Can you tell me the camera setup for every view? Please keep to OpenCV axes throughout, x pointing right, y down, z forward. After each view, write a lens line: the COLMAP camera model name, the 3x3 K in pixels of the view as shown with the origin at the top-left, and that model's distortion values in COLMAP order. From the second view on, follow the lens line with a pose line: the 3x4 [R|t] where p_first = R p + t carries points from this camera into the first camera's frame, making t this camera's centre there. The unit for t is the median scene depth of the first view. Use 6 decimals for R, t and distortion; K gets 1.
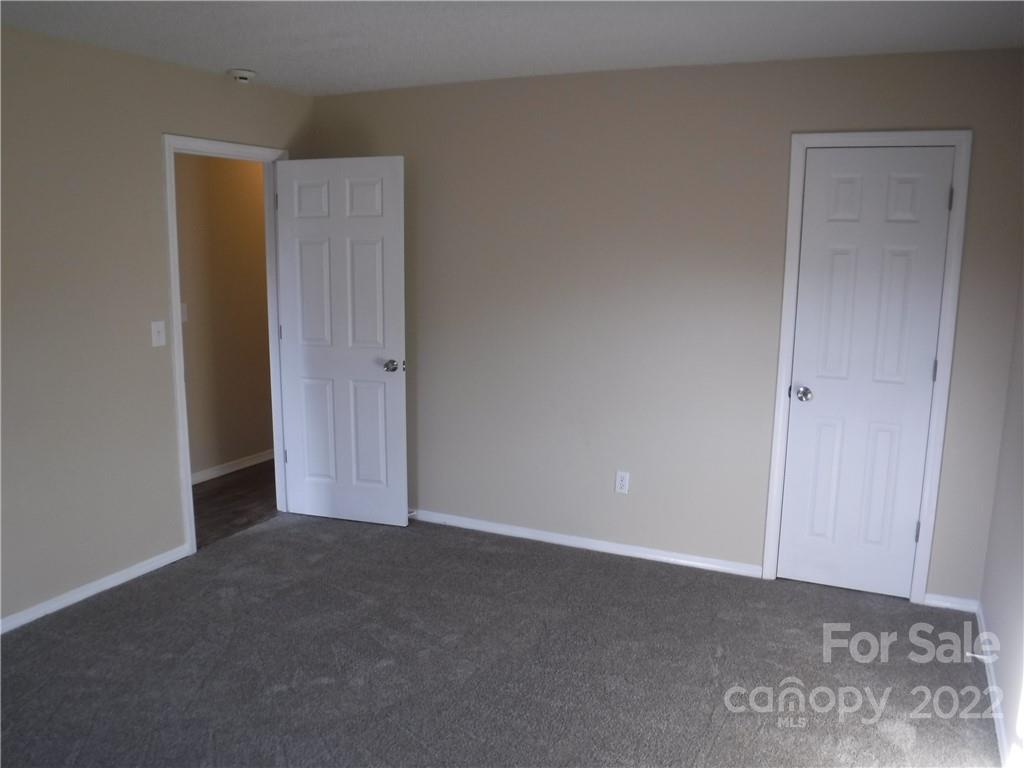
lens RADIAL K [[844.6, 0, 507.8], [0, 844.6, 395.5], [0, 0, 1]] dist [-0.124009, 0.059458]
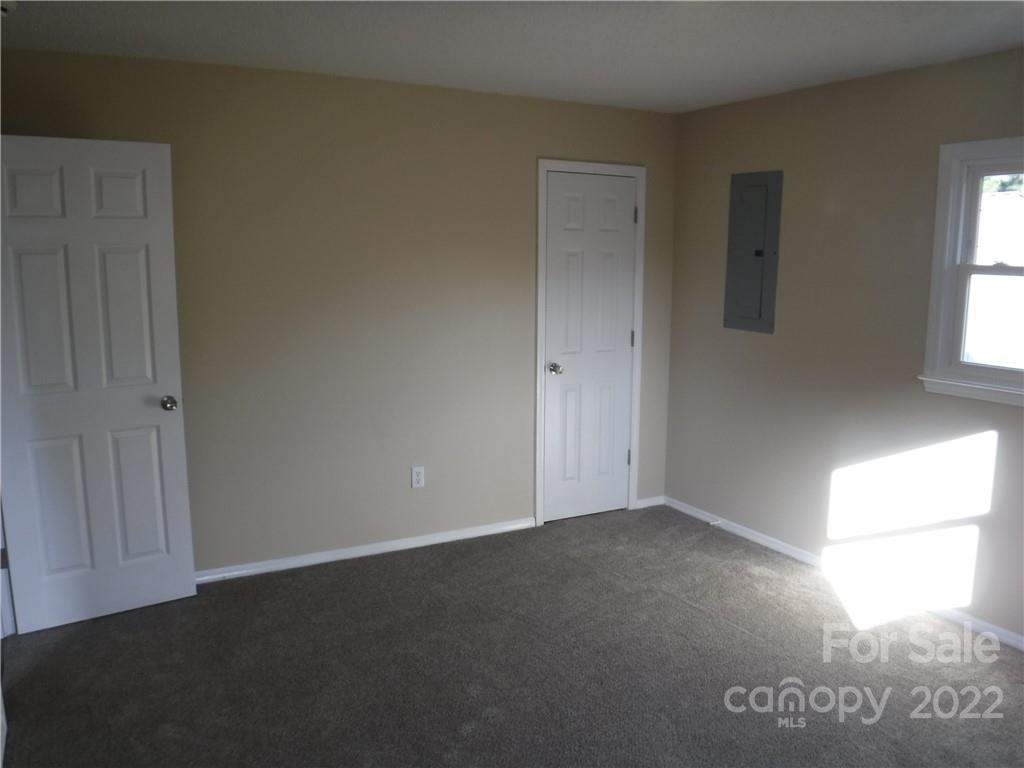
lens RADIAL K [[844.6, 0, 507.8], [0, 844.6, 395.5], [0, 0, 1]] dist [-0.124009, 0.059458]
pose [[0.571120, -0.142098, 0.808474, -0.677229], [0.144468, 0.986929, 0.071409, -0.059839], [-0.808054, 0.076016, 0.584184, 0.309189]]
